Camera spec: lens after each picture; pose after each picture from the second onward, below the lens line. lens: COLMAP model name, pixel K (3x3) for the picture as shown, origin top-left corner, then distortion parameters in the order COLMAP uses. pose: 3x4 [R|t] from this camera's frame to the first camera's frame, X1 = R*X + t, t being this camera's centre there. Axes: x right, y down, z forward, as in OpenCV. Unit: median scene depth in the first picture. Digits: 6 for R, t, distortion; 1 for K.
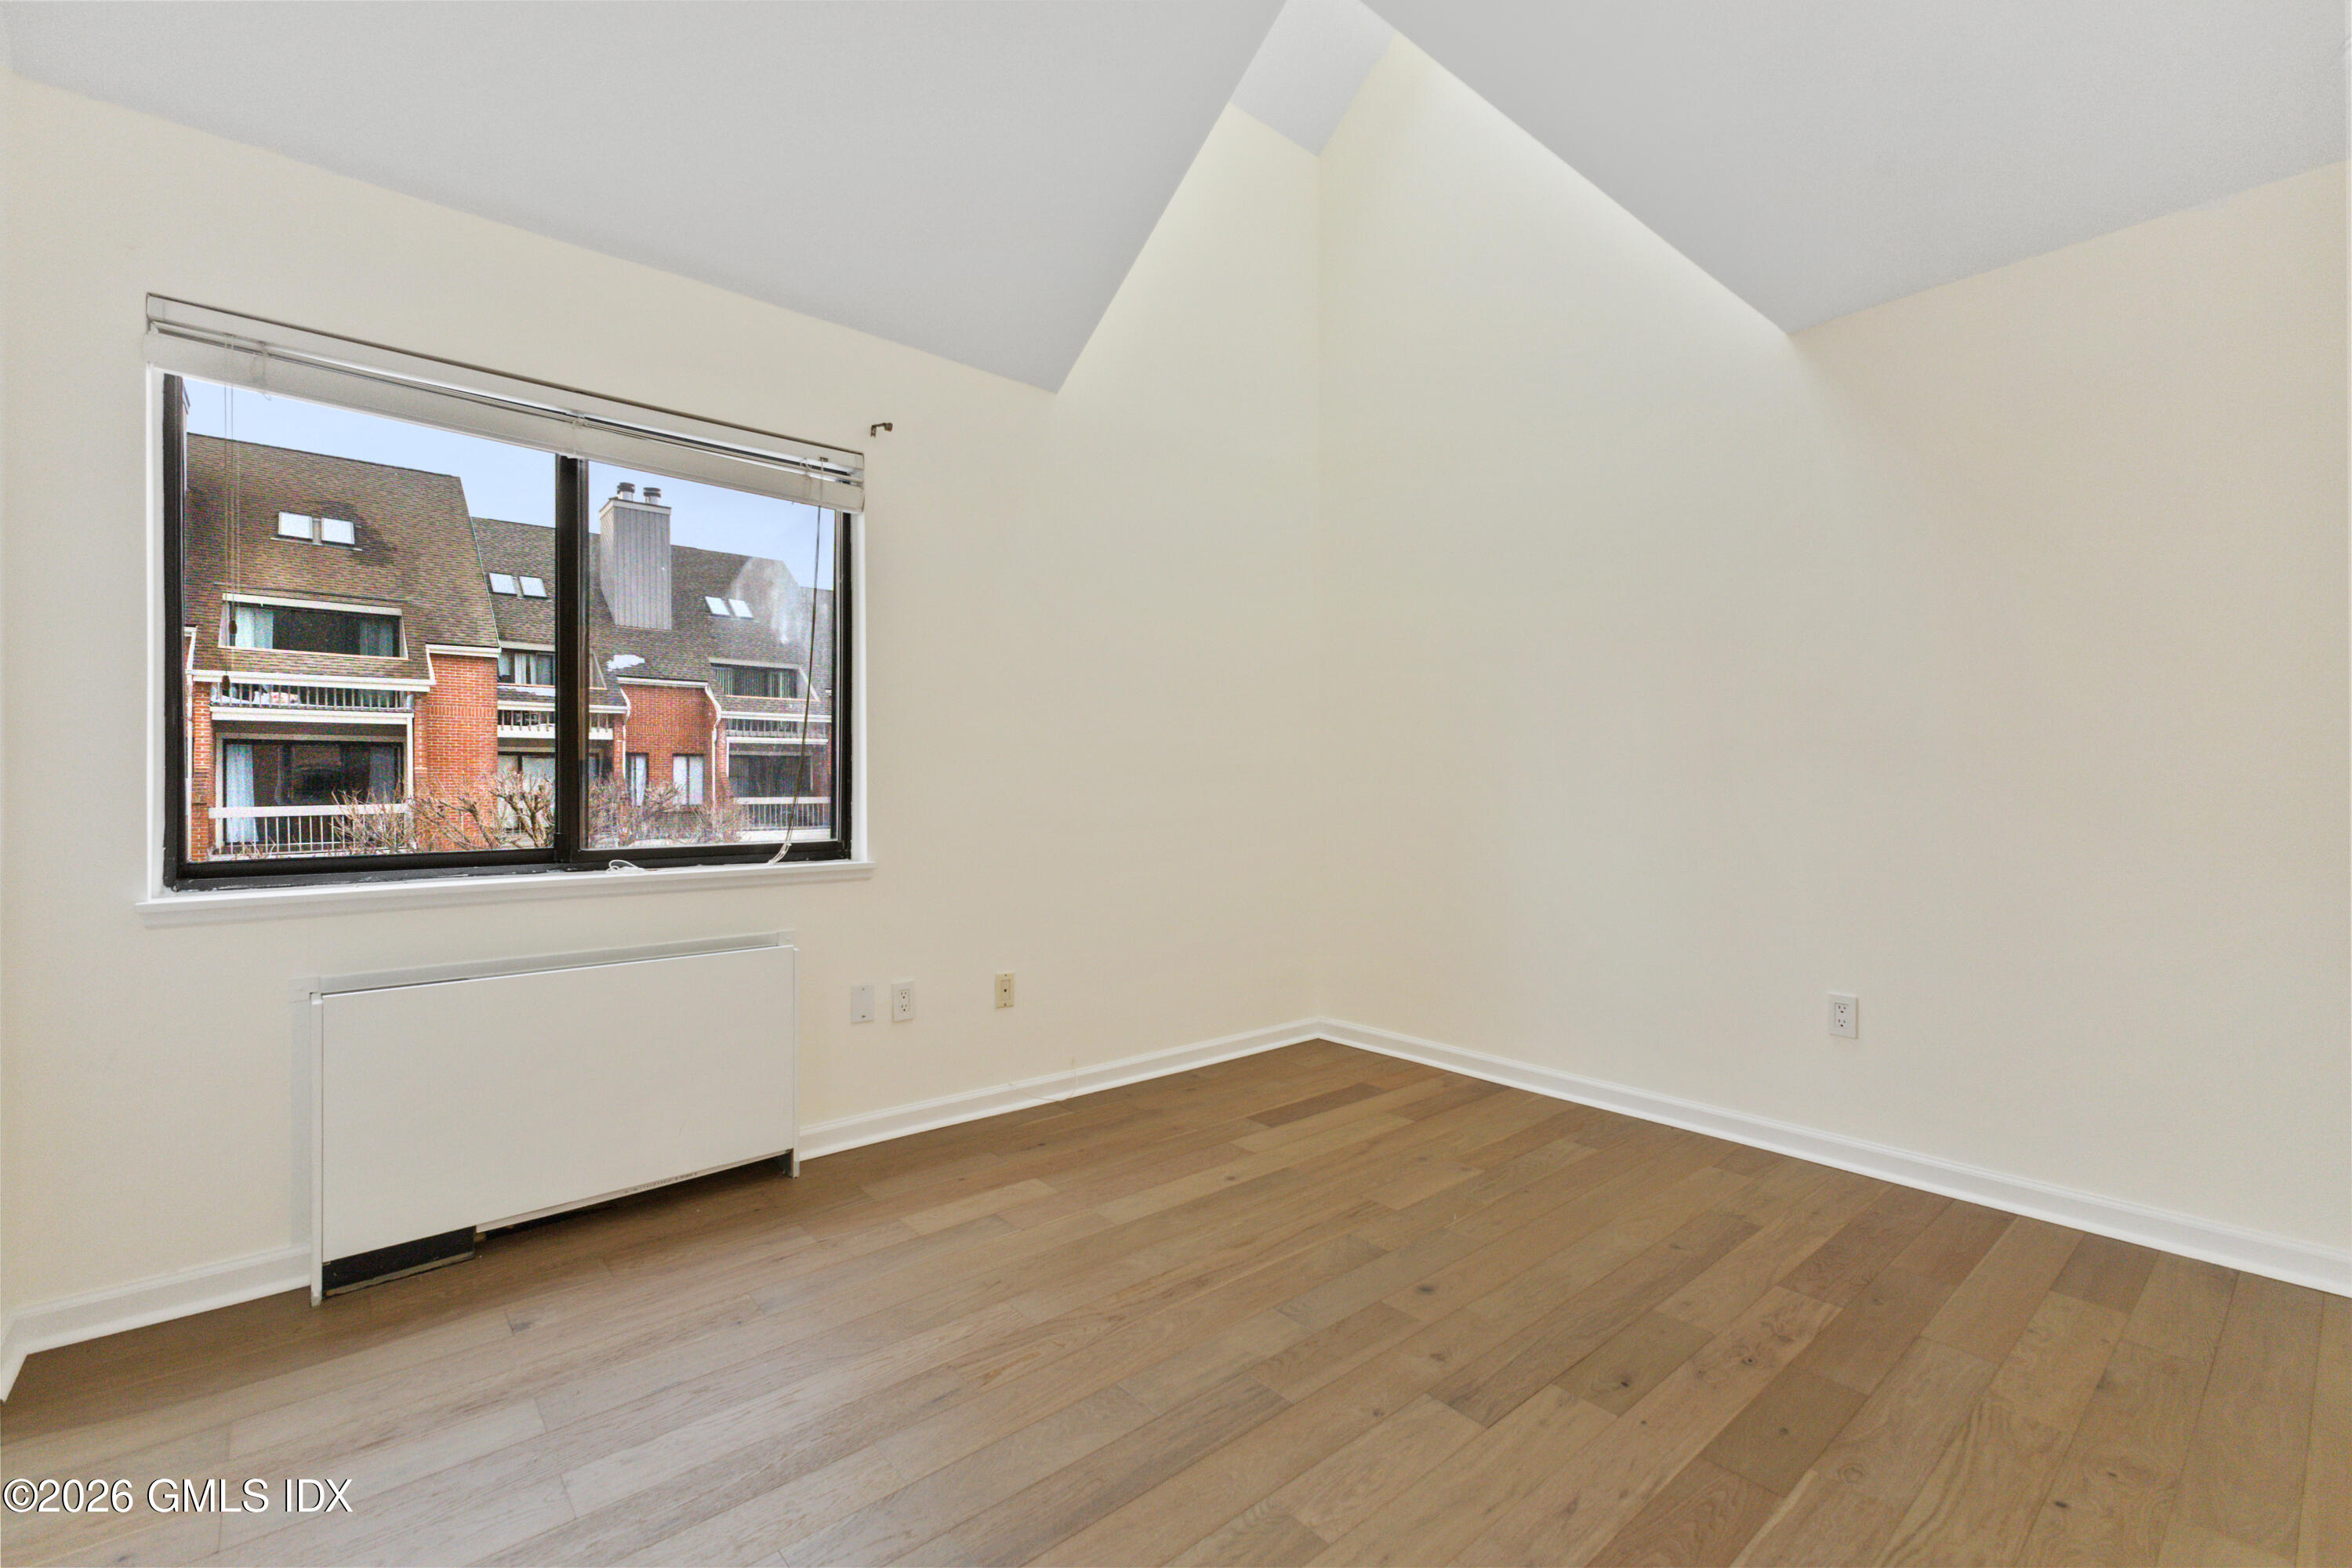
lens RADIAL K [[1010.8, 0, 1179.1], [0, 1010.8, 778.3], [0, 0, 1]] dist [0.005219, 0.000153]
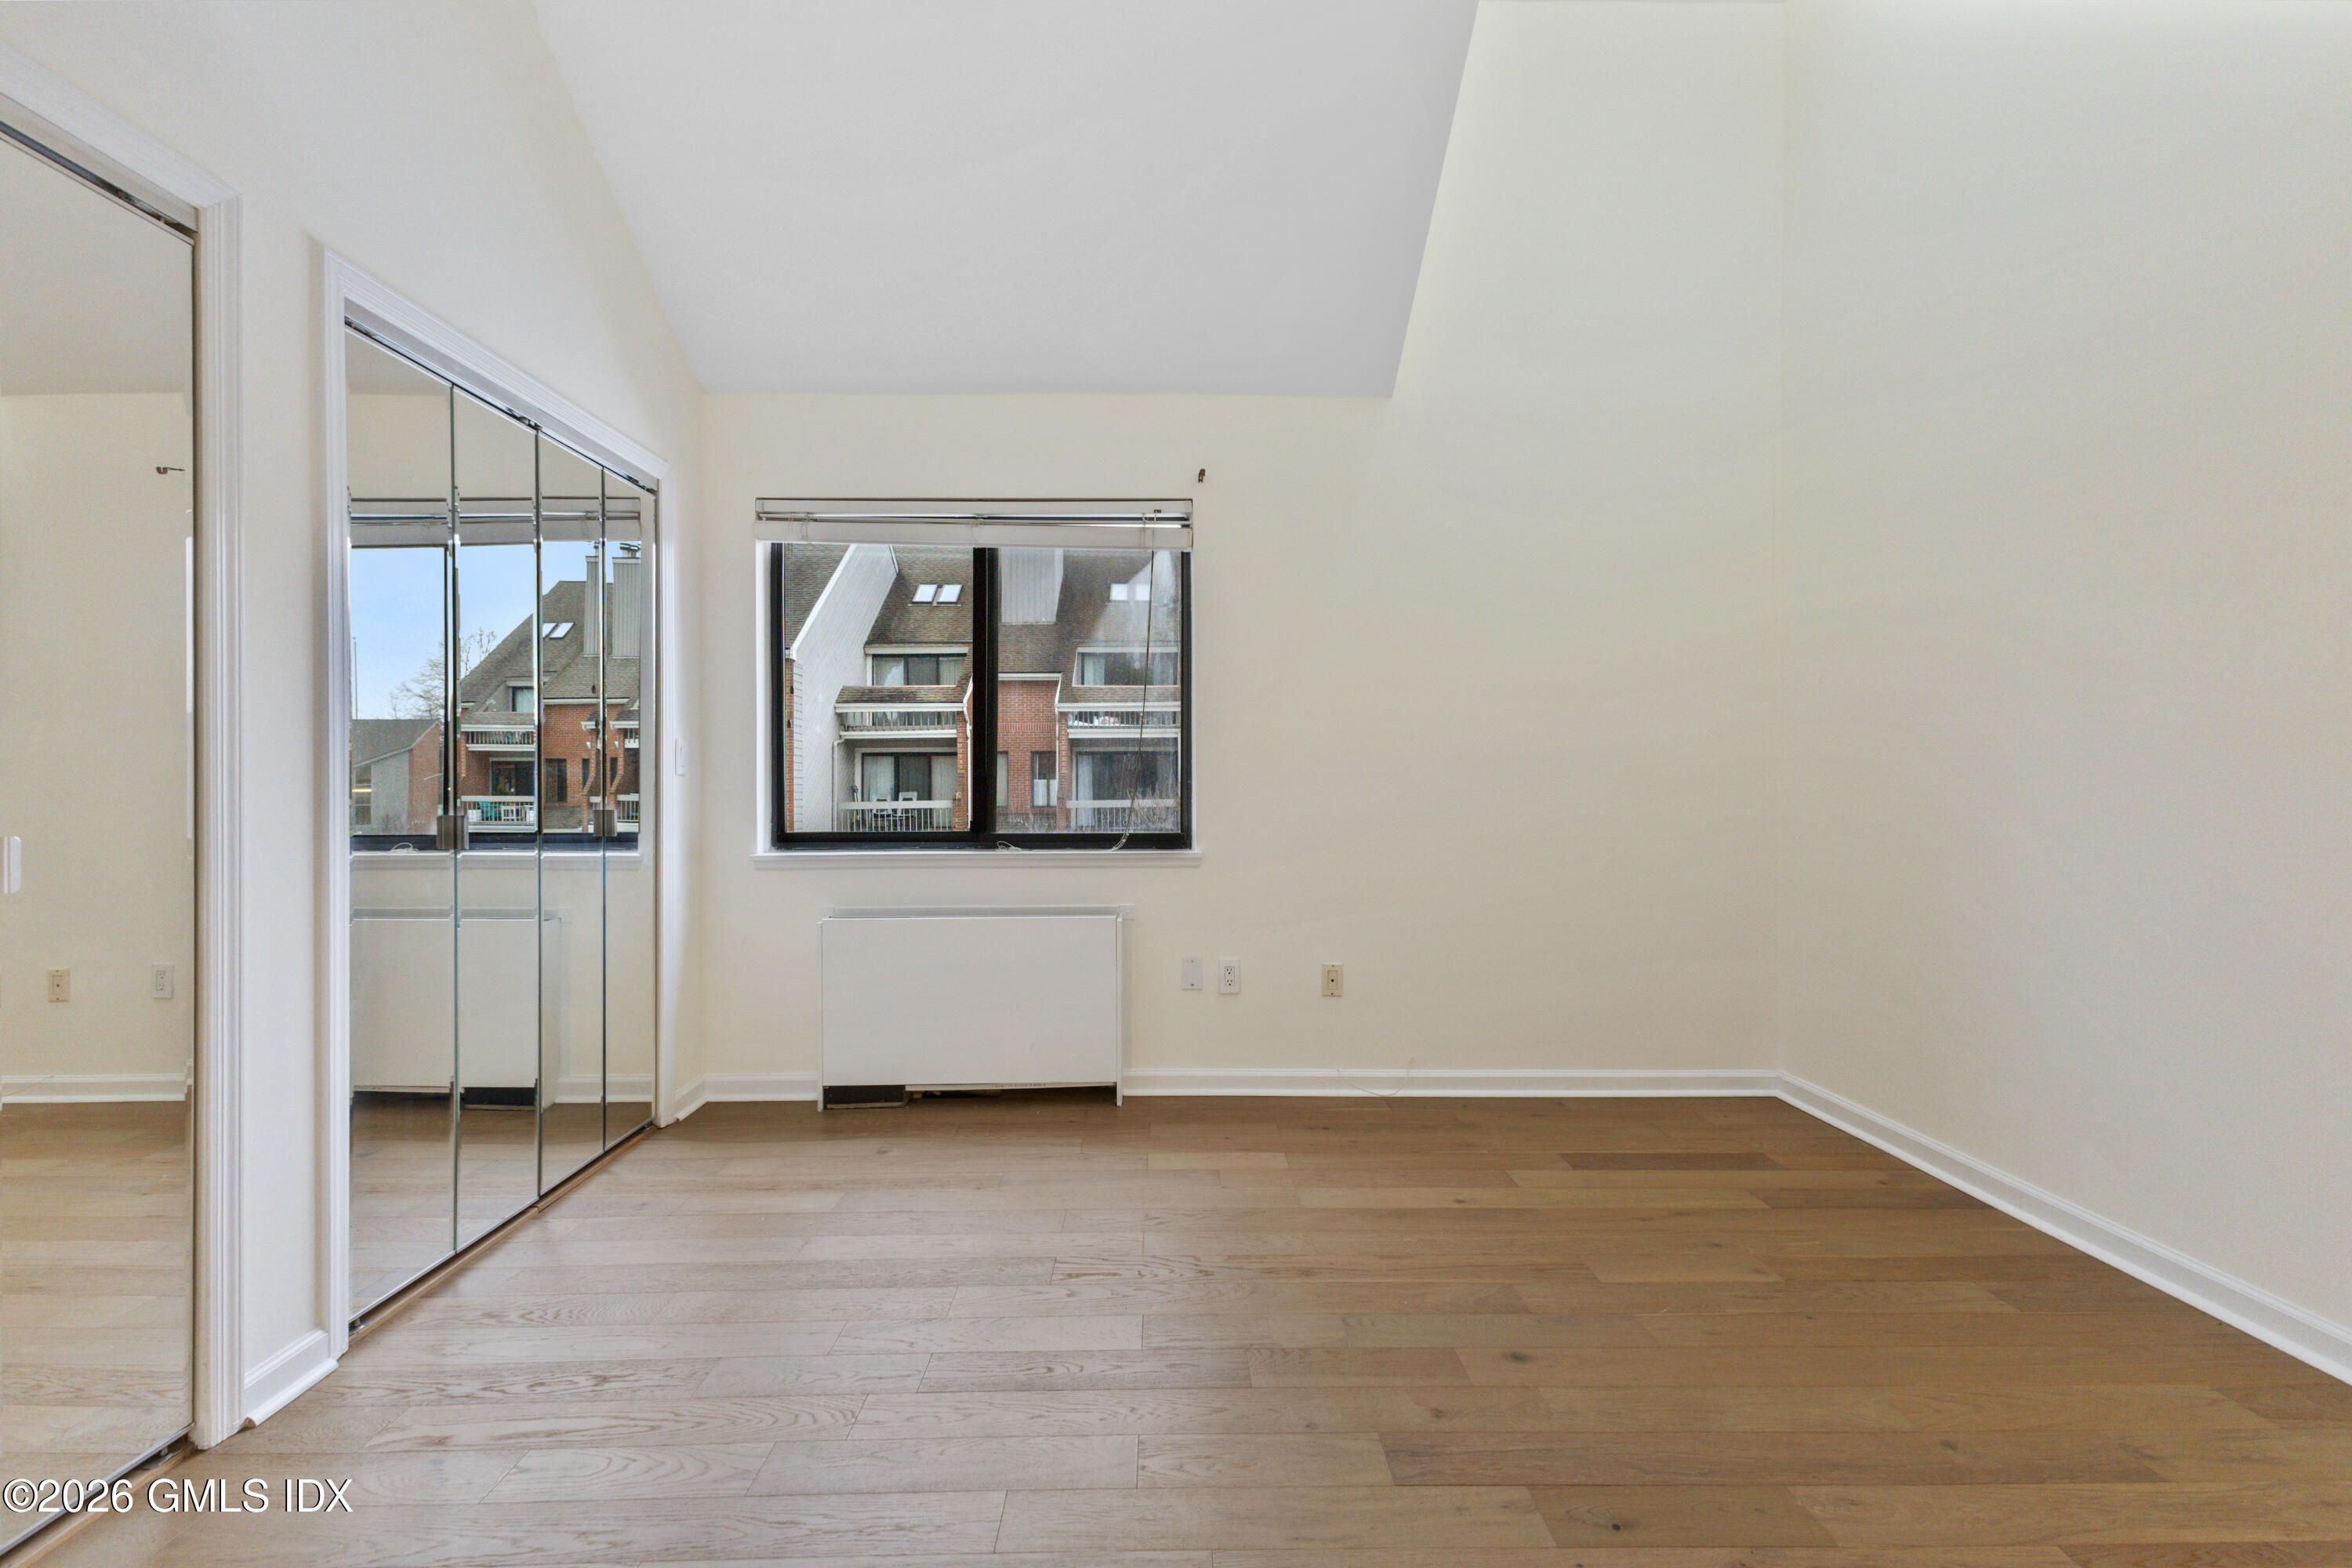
lens RADIAL K [[1015.9, 0, 1176.0], [0, 1015.9, 784.0], [0, 0, 1]] dist [0.003147, -0.000260]
pose [[0.766140, -0.001633, -0.642671, 0.453761], [0.006105, 0.999970, 0.004737, -0.000906], [0.642644, -0.007552, 0.766127, 0.102674]]
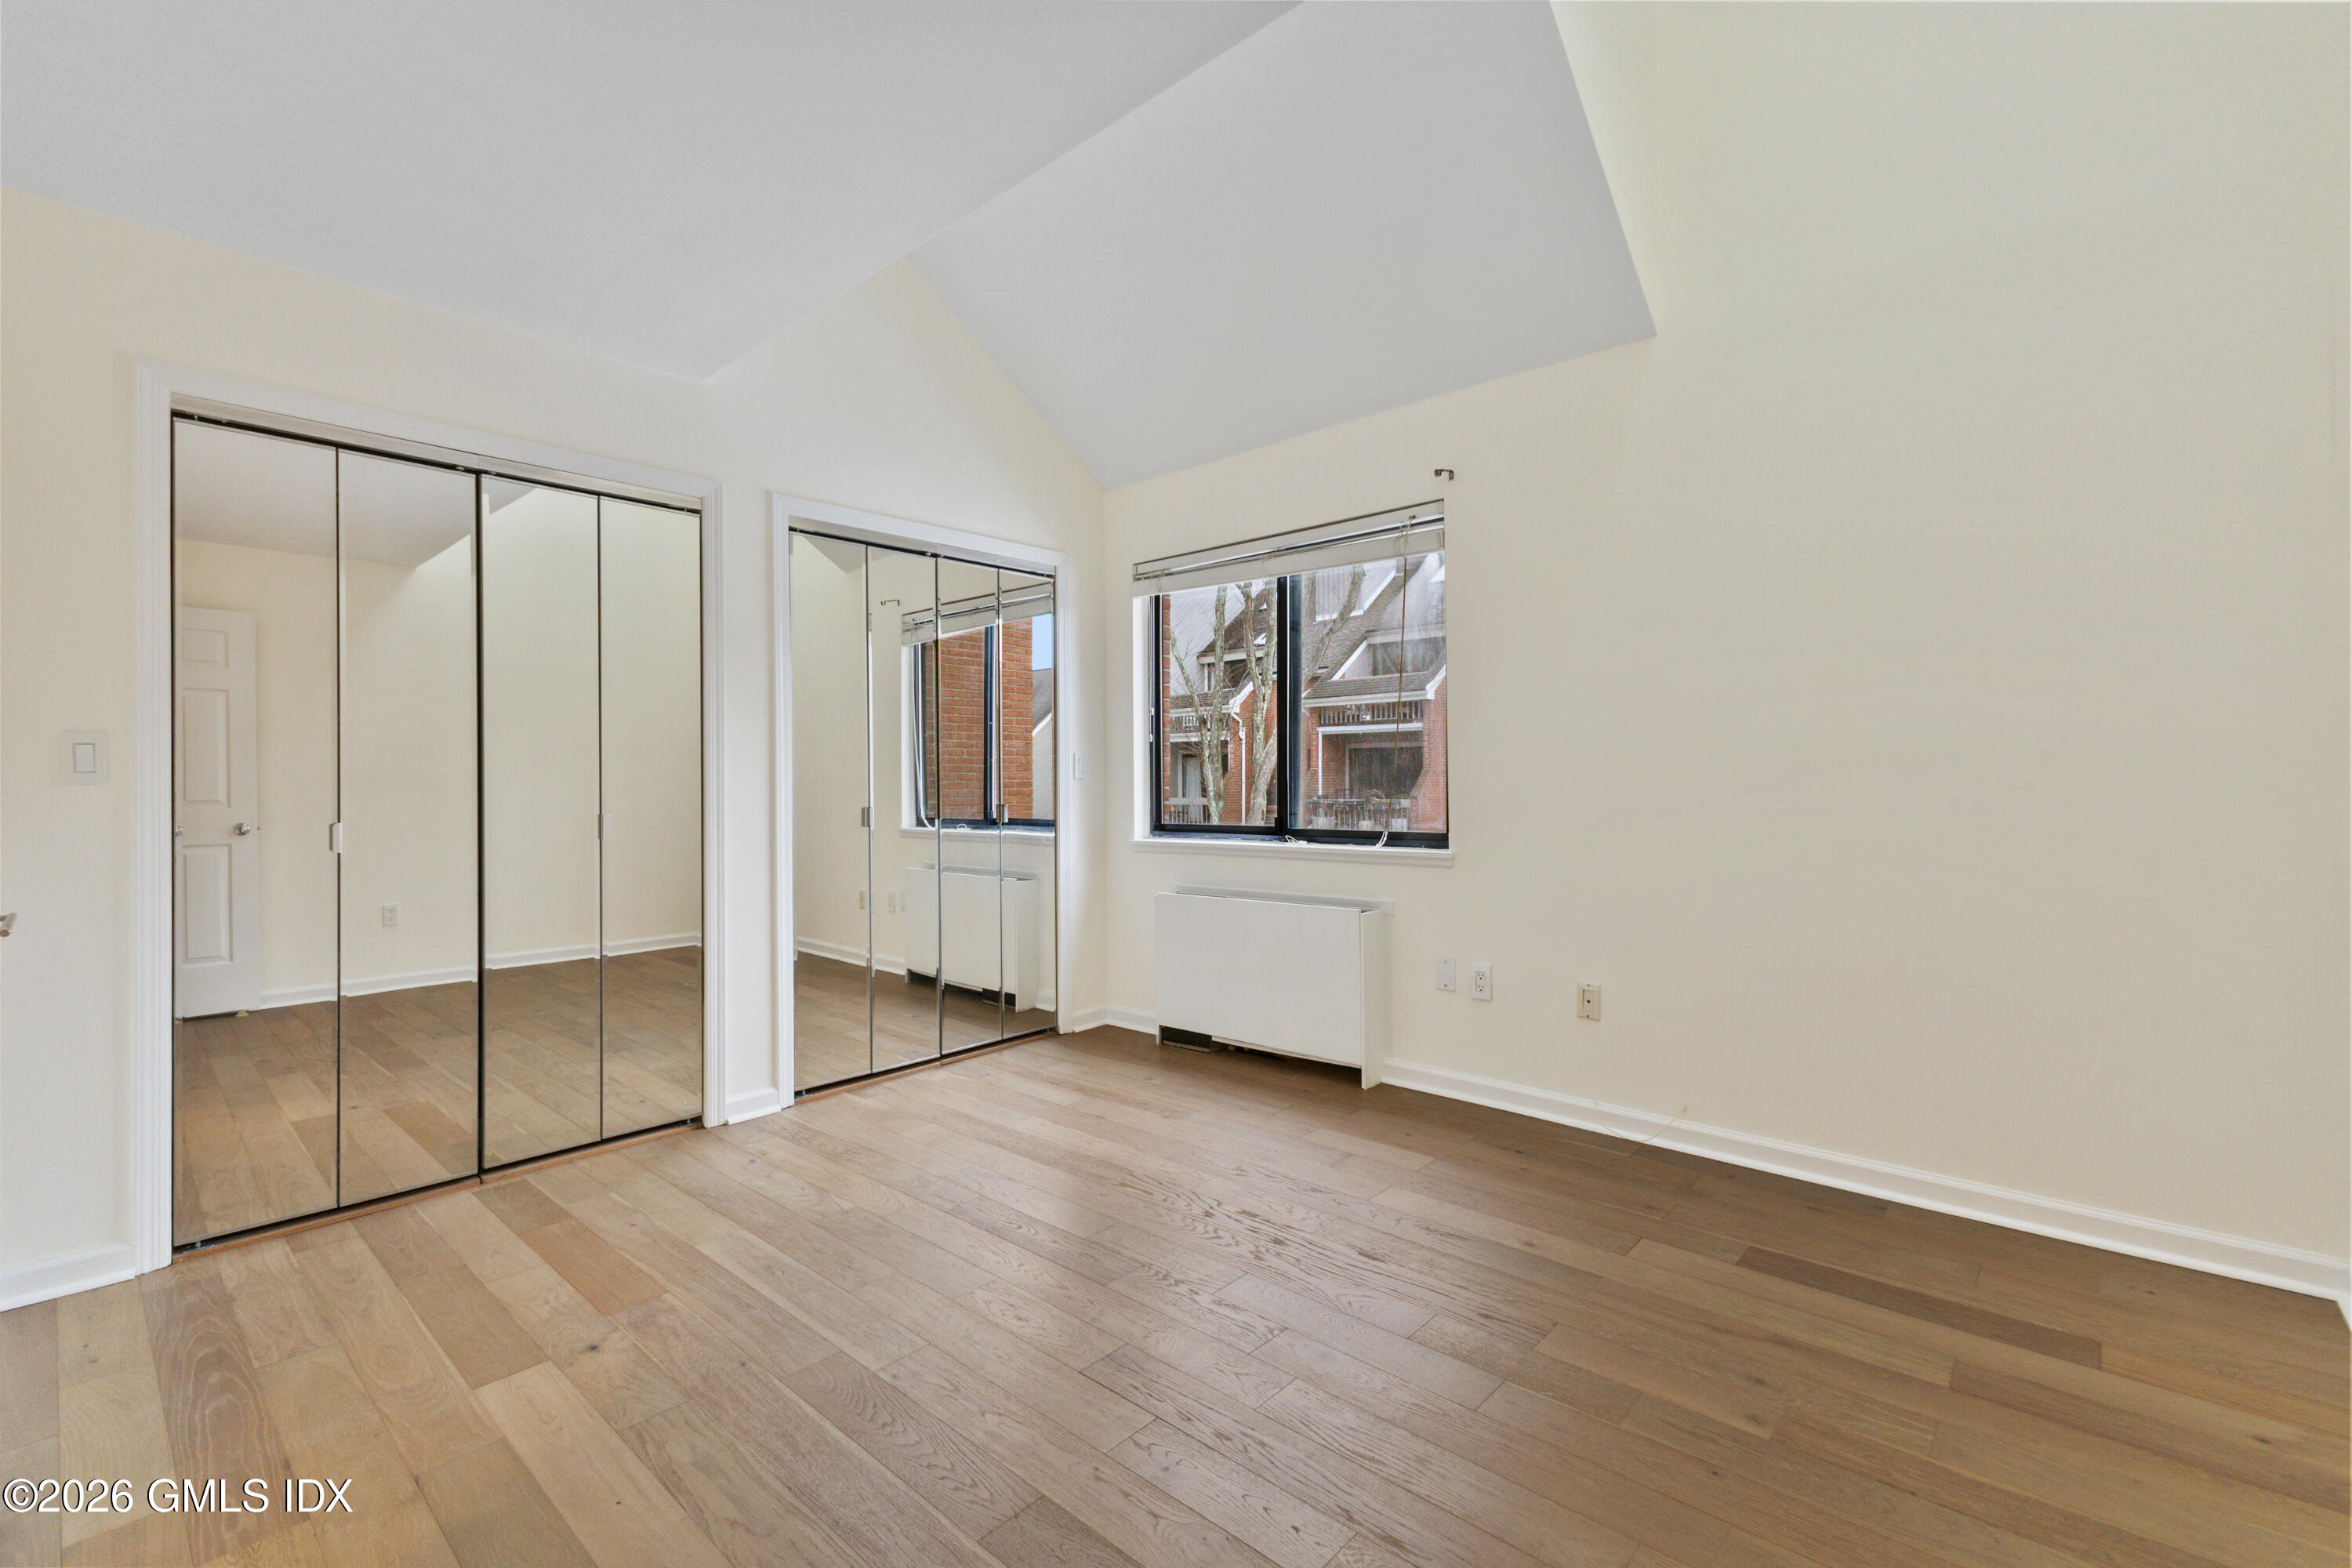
lens RADIAL K [[1020.4, 0, 1176.6], [0, 1020.4, 770.2], [0, 0, 1]] dist [0.001541, 0.000021]
pose [[0.119723, -0.013310, -0.992718, 0.872019], [0.013024, 0.999845, -0.011835, -0.001225], [0.992722, -0.011512, 0.119878, 0.596428]]
